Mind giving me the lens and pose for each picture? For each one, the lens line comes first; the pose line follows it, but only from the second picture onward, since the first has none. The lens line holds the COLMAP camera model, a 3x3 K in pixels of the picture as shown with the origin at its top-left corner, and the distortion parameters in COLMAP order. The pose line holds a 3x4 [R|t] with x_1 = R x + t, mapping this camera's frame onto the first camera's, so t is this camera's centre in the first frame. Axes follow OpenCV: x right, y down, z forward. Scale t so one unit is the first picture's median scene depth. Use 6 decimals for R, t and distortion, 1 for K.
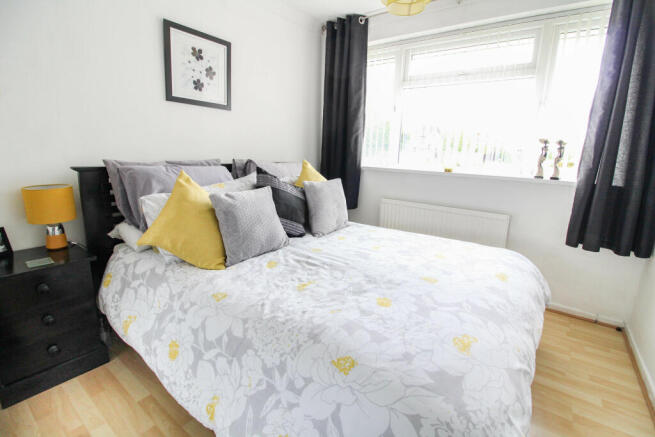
lens RADIAL K [[302.1, 0, 333.0], [0, 302.1, 214.6], [0, 0, 1]] dist [-0.001772, -0.015945]
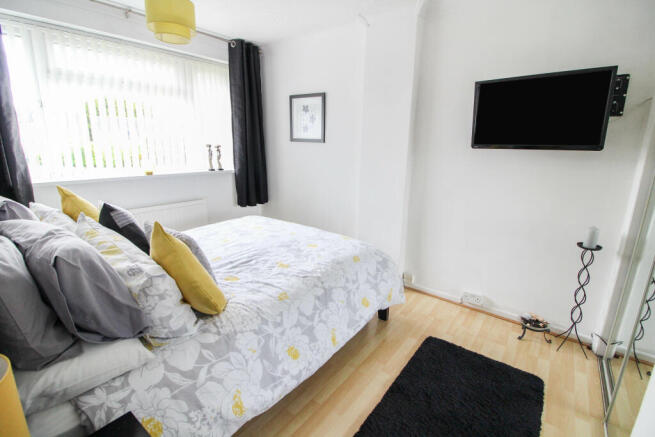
lens RADIAL K [[302.1, 0, 333.0], [0, 302.1, 214.6], [0, 0, 1]] dist [-0.001772, -0.015945]
pose [[0.011594, -0.259681, 0.965625, -1.256154], [0.189075, 0.948838, 0.252897, -0.277360], [-0.981894, 0.179644, 0.060100, 0.553263]]
